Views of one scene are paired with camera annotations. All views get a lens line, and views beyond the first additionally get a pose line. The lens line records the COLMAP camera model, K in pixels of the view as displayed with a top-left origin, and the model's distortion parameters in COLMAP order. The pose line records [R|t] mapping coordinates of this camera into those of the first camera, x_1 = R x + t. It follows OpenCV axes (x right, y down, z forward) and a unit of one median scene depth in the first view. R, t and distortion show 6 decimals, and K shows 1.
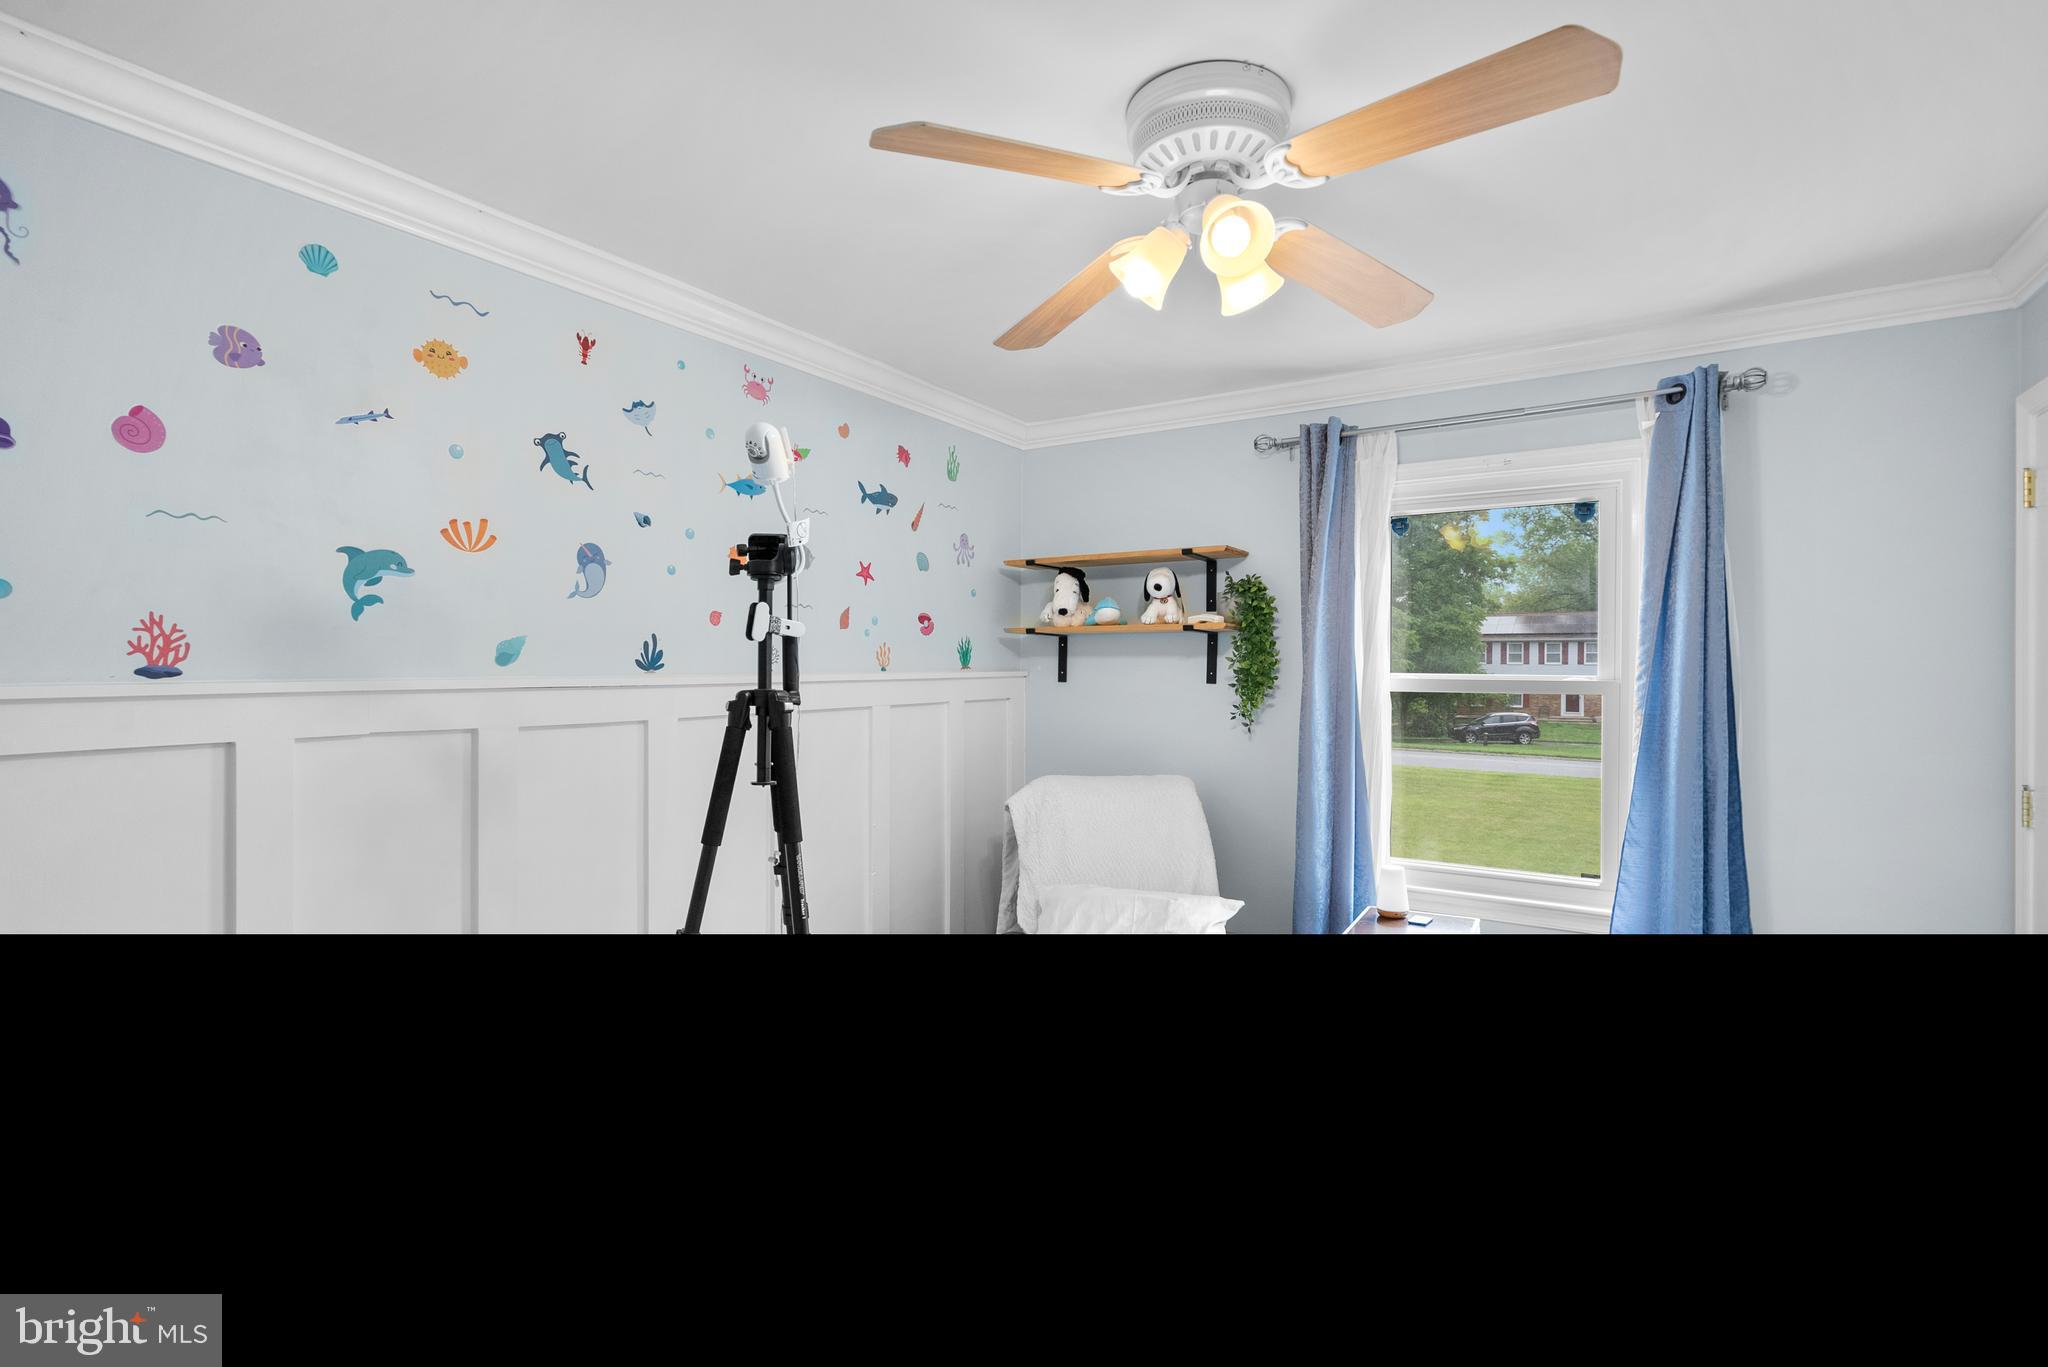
lens RADIAL K [[933.1, 0, 1029.9], [0, 933.1, 673.6], [0, 0, 1]] dist [-0.007590, 0.004155]
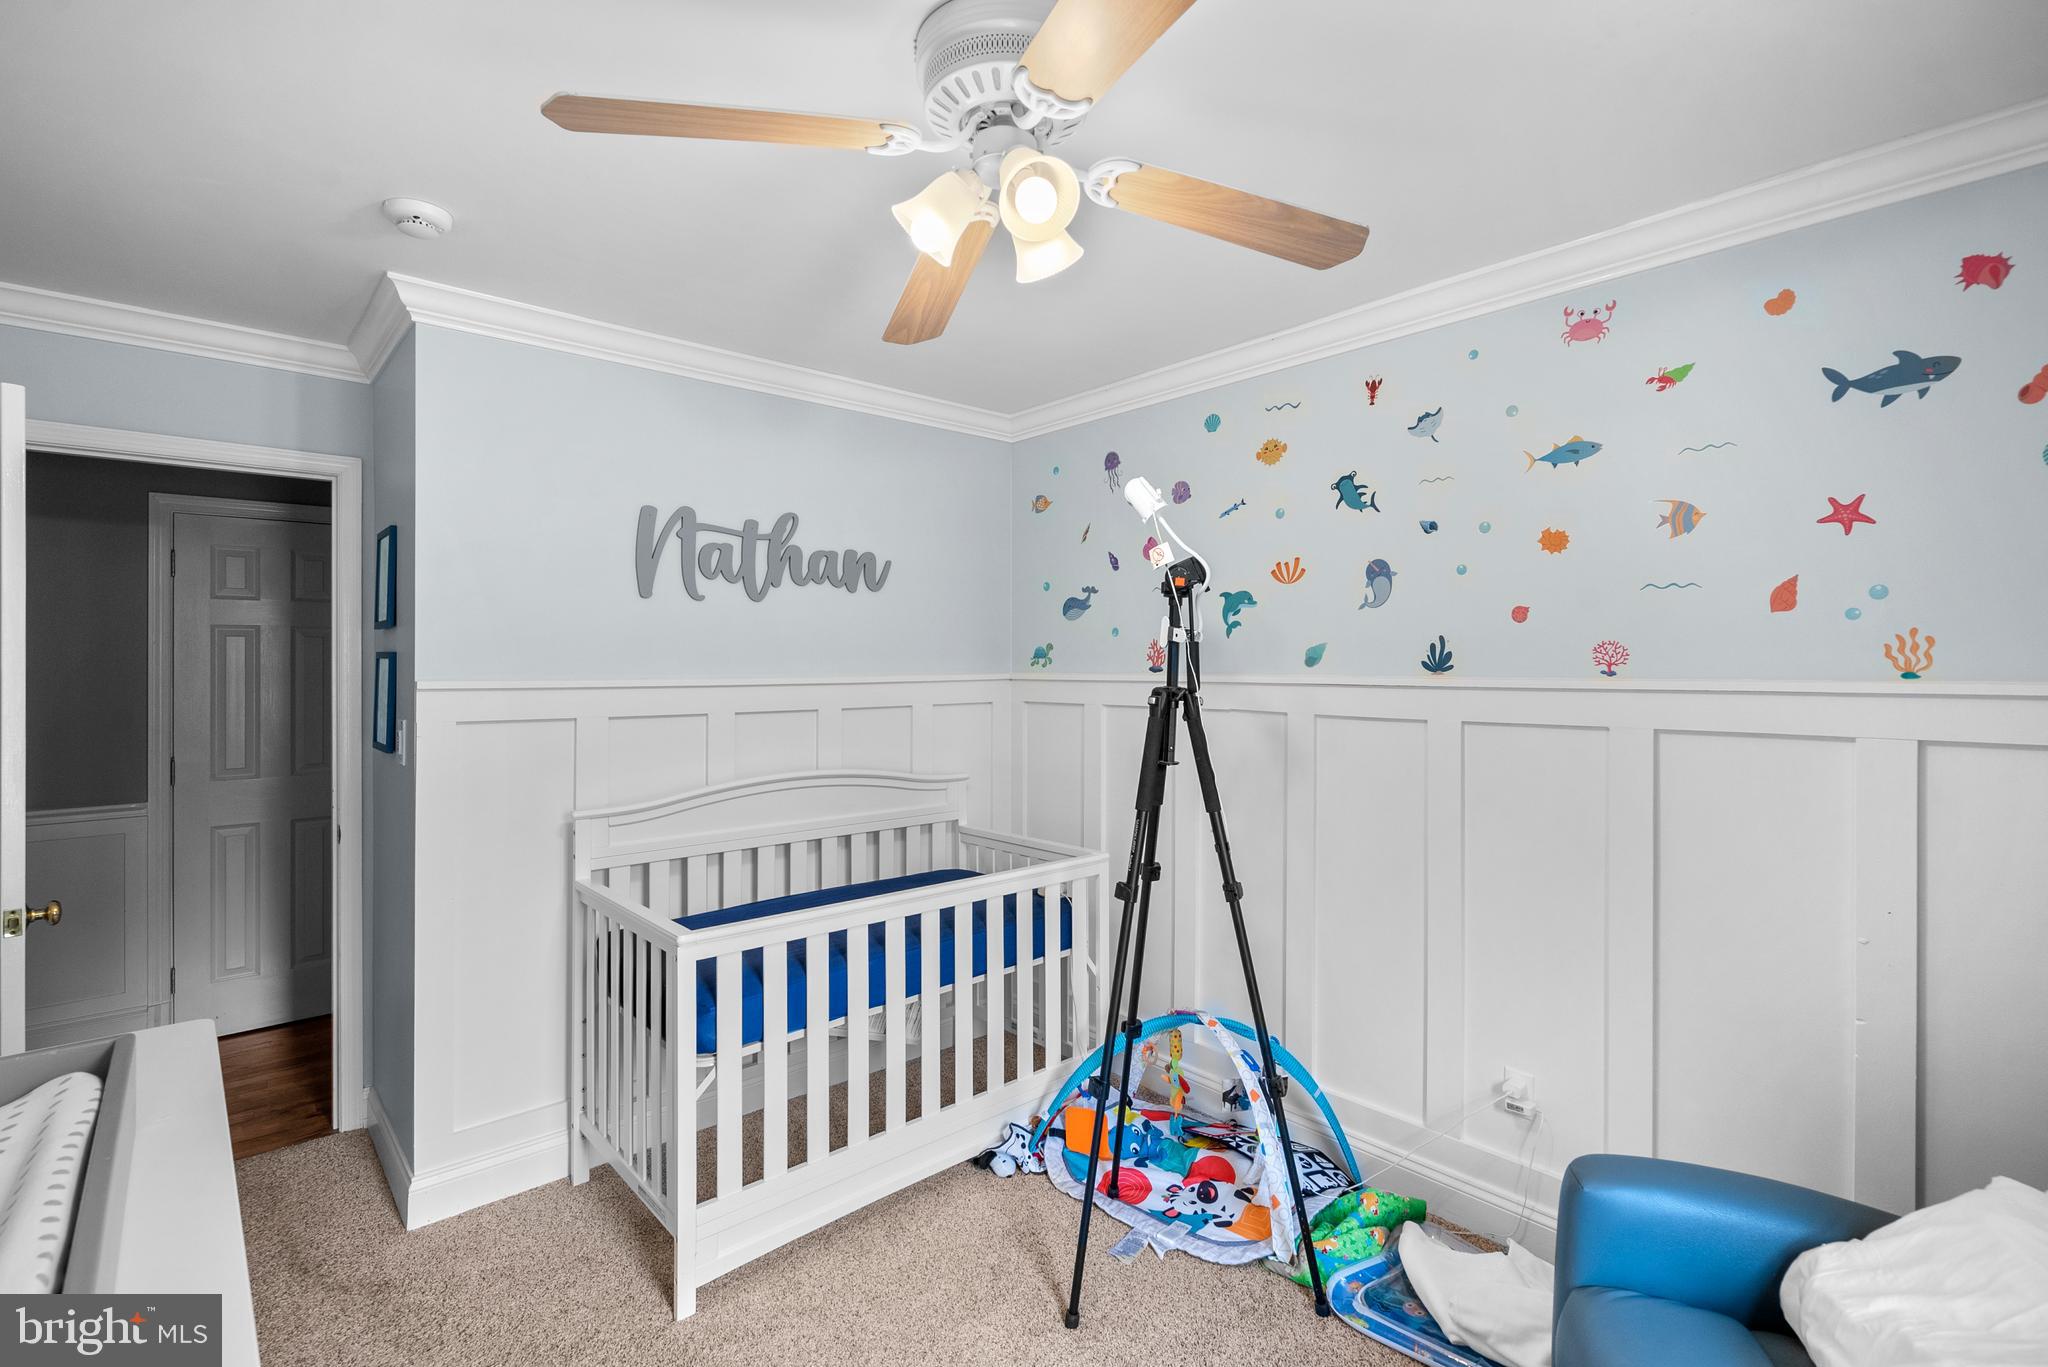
lens RADIAL K [[933.1, 0, 1029.9], [0, 933.1, 670.0], [0, 0, 1]] dist [-0.007590, 0.004155]
pose [[-0.264686, 0.006914, -0.964310, 0.748214], [-0.009268, 0.999910, 0.009713, -0.011968], [0.964290, 0.011508, -0.264598, 0.902906]]
